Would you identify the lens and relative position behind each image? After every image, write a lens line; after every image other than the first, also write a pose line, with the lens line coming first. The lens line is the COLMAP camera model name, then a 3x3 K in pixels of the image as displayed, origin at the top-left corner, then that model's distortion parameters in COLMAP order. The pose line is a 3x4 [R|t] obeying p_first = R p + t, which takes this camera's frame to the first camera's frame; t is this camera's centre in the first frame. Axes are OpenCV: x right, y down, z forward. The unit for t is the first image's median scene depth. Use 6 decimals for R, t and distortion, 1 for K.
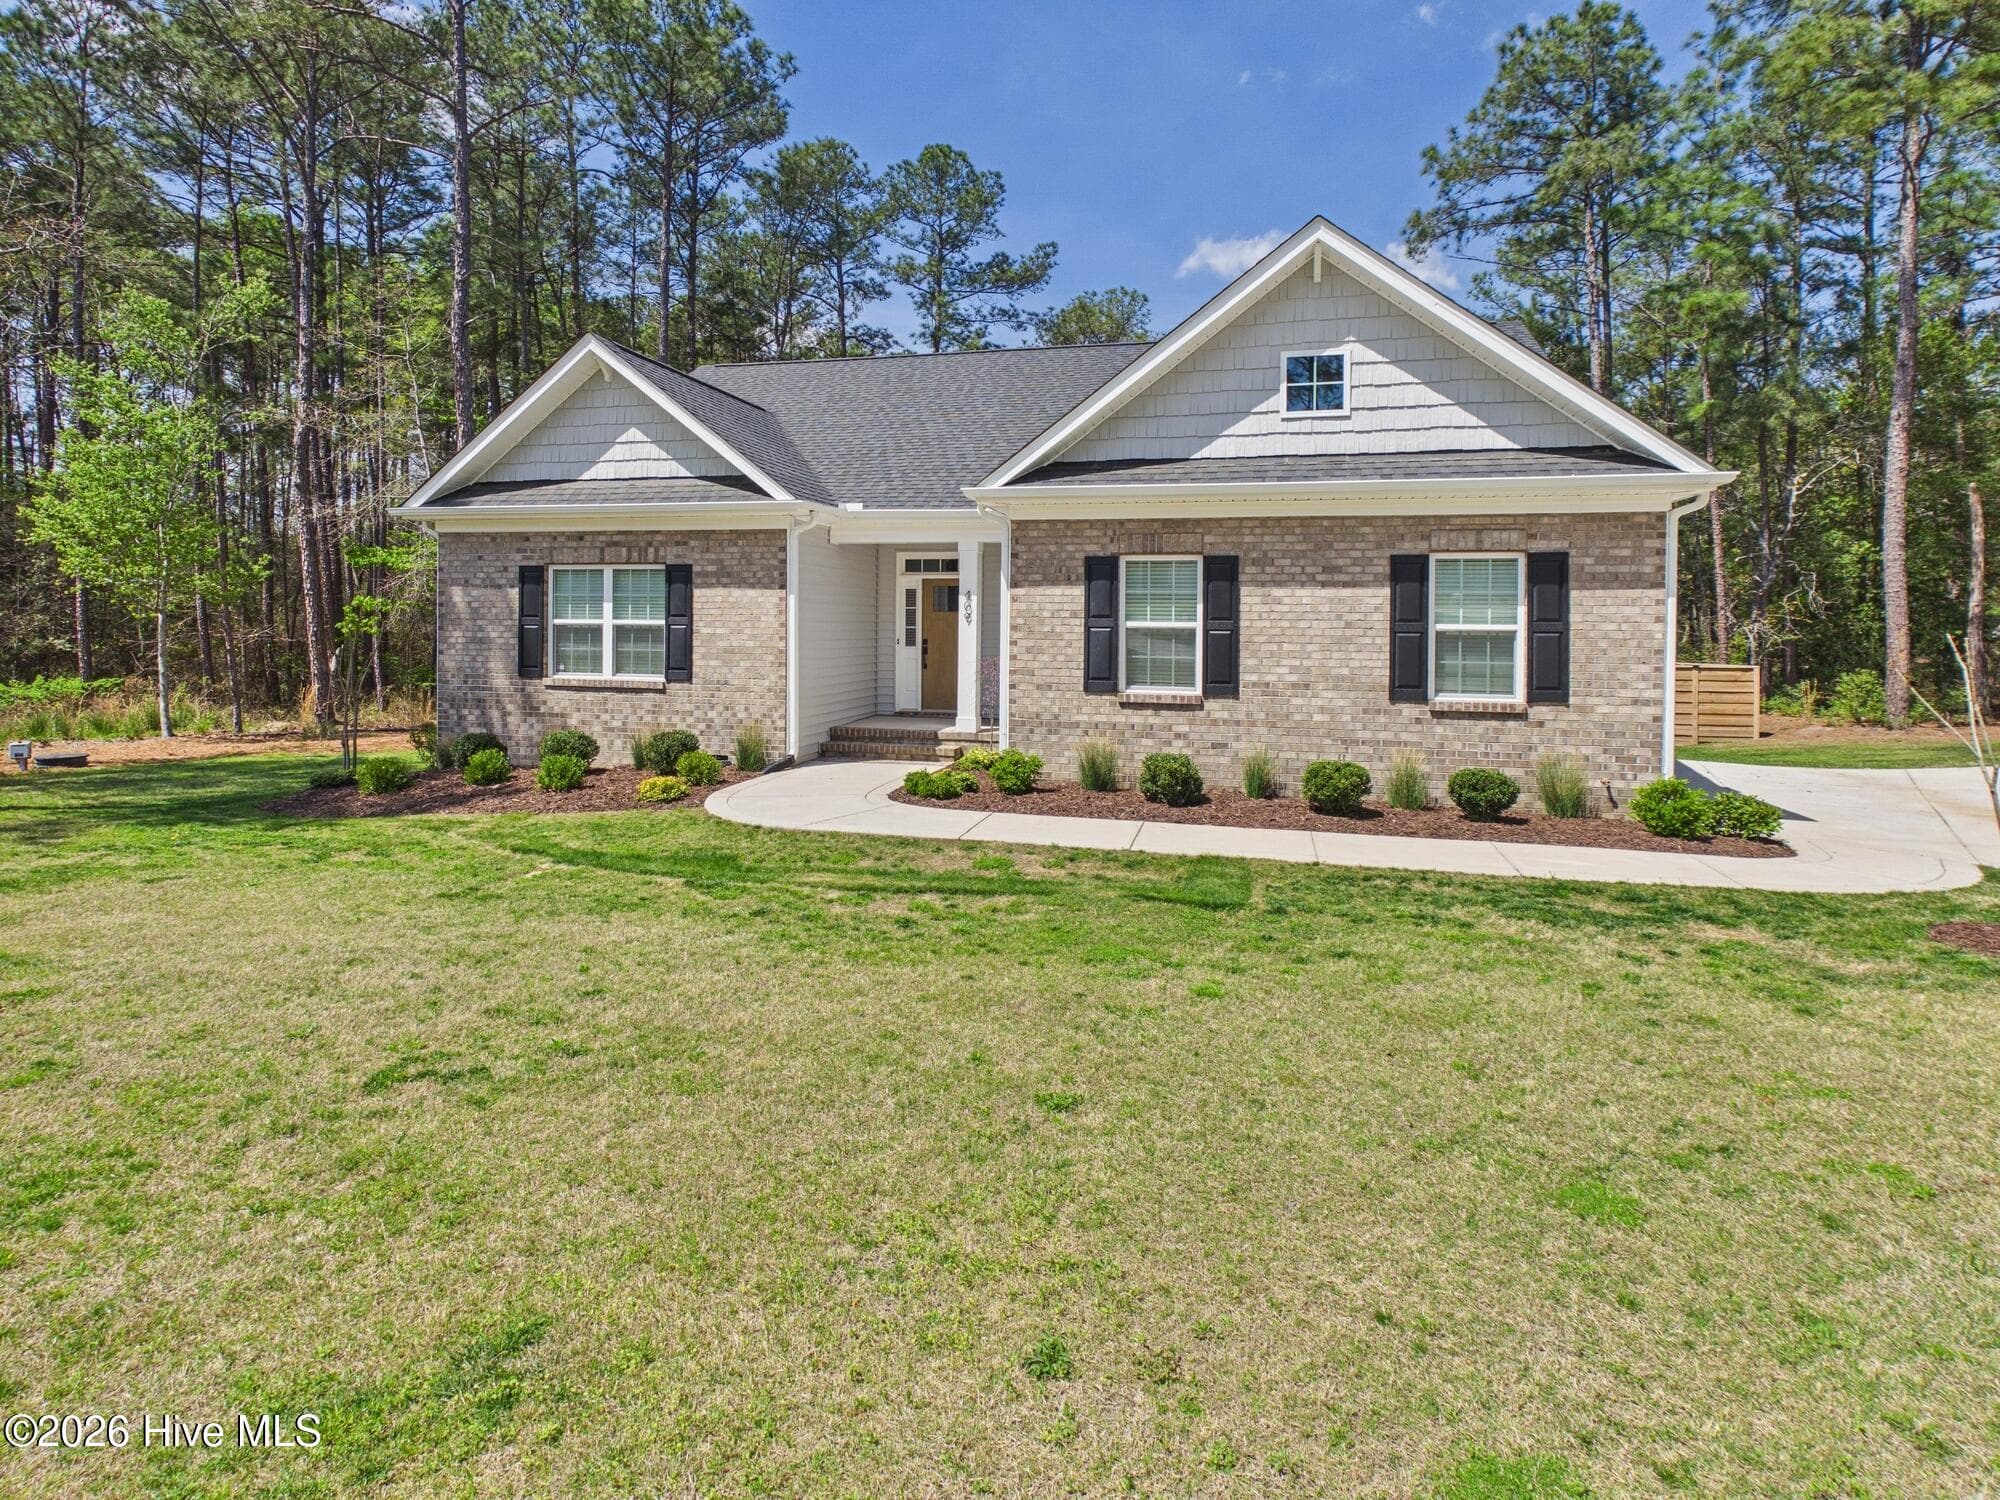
lens RADIAL K [[1392.5, 0, 906.3], [0, 1392.5, 619.8], [0, 0, 1]] dist [0.079943, -0.111818]
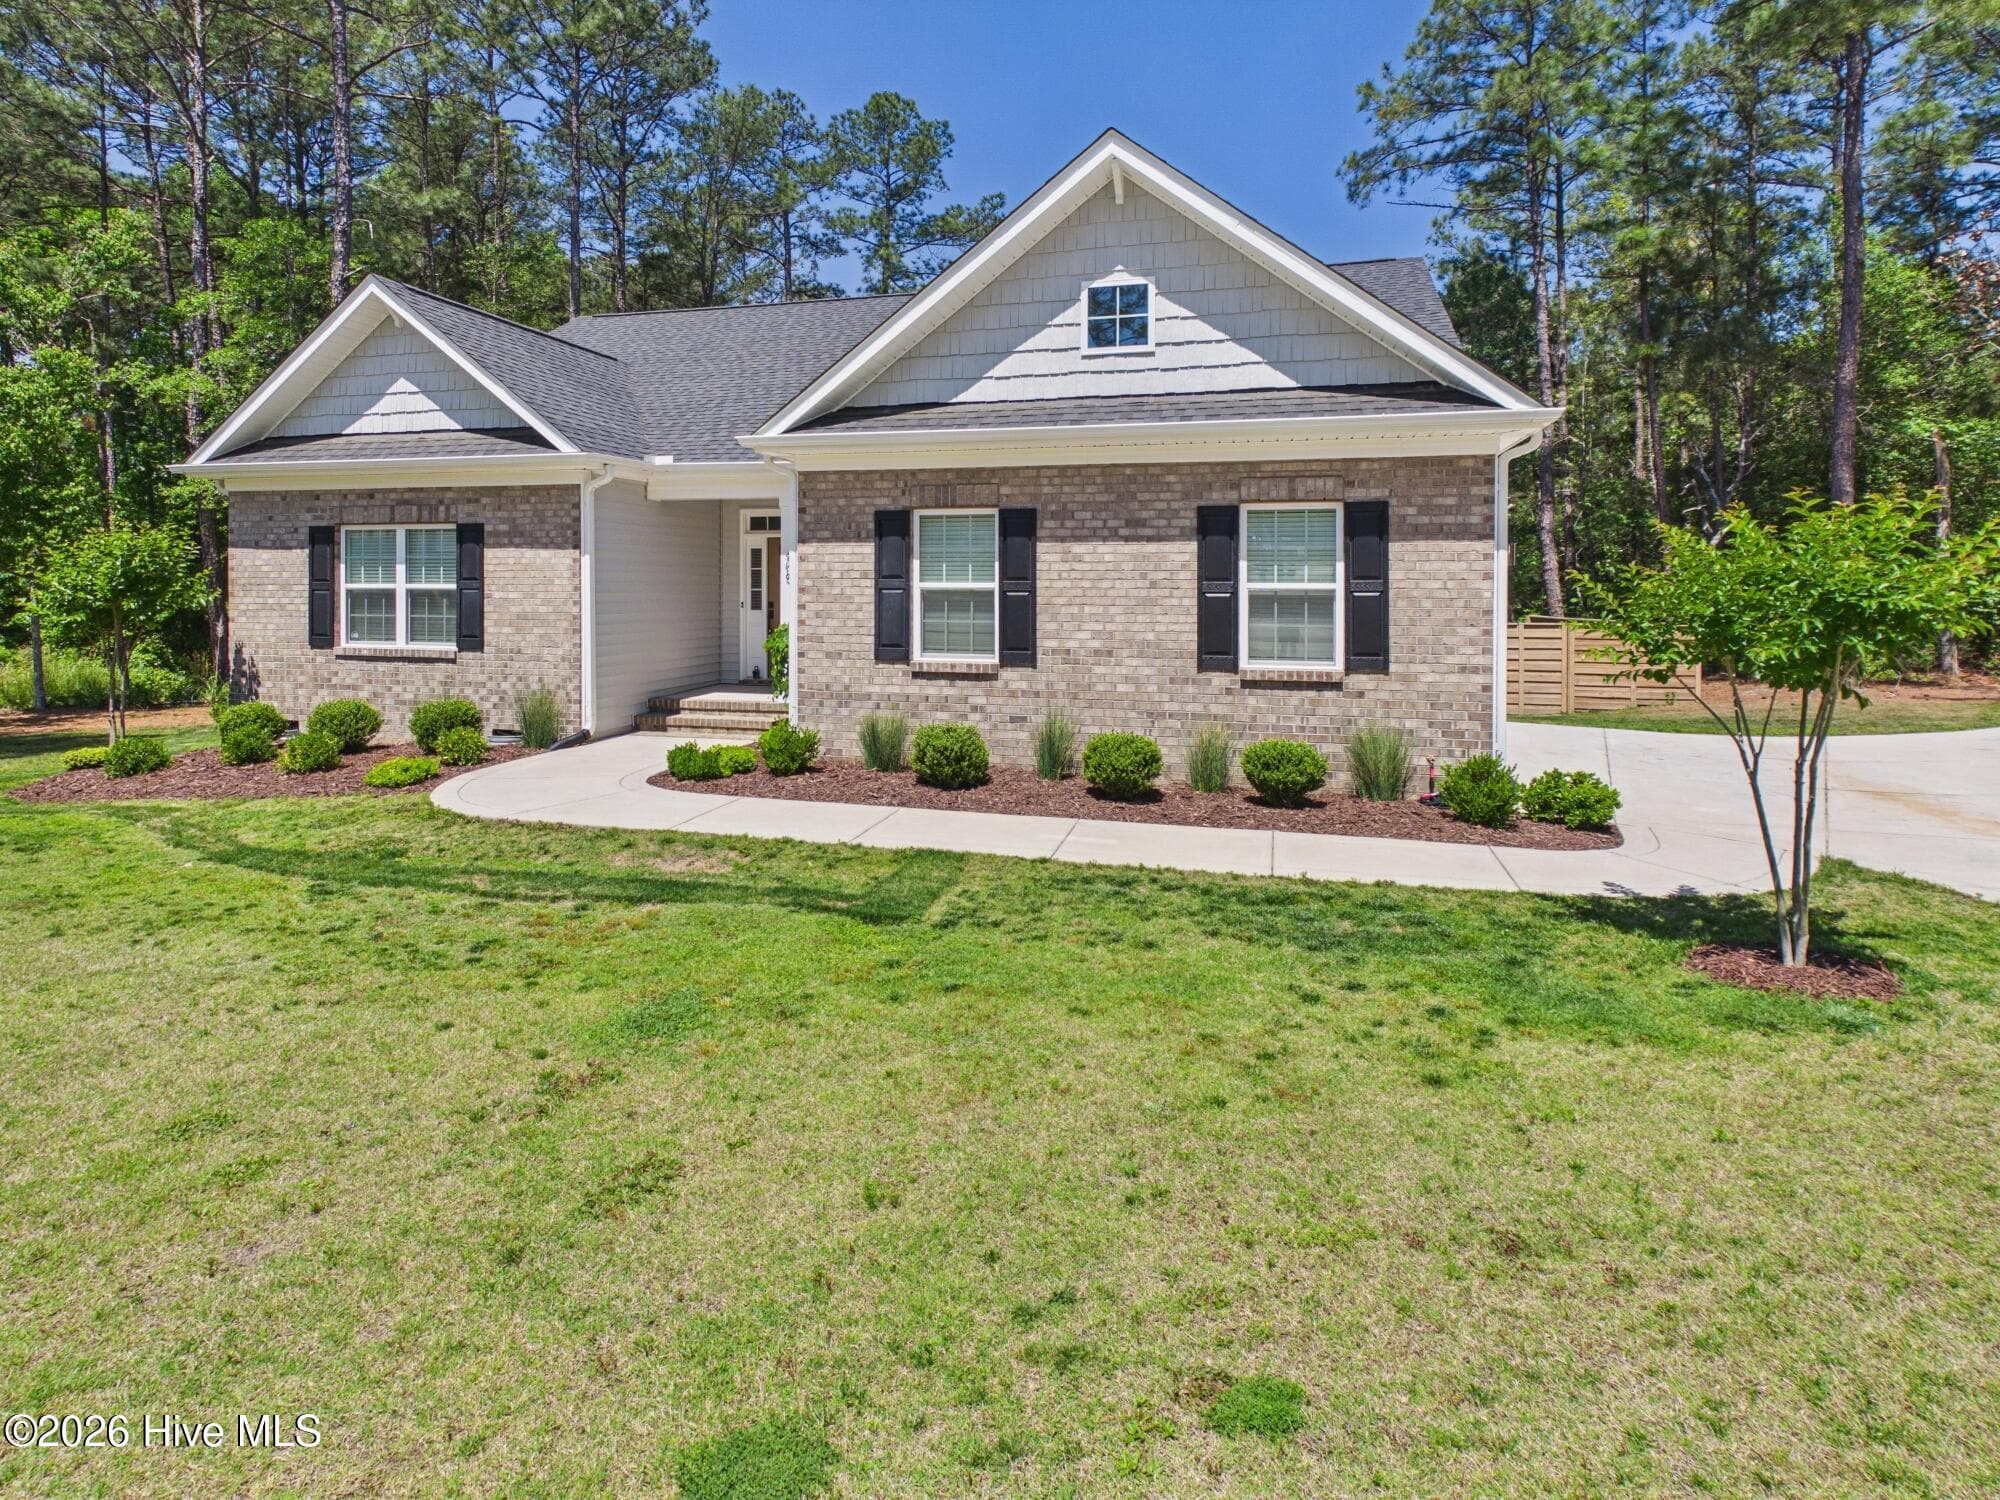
lens RADIAL K [[1392.5, 0, 887.1], [0, 1392.5, 571.1], [0, 0, 1]] dist [0.079943, -0.111818]
pose [[0.999467, -0.005235, -0.032224, 0.161961], [0.004912, 0.999937, -0.010116, 0.002970], [0.032275, 0.009952, 0.999429, 0.094387]]
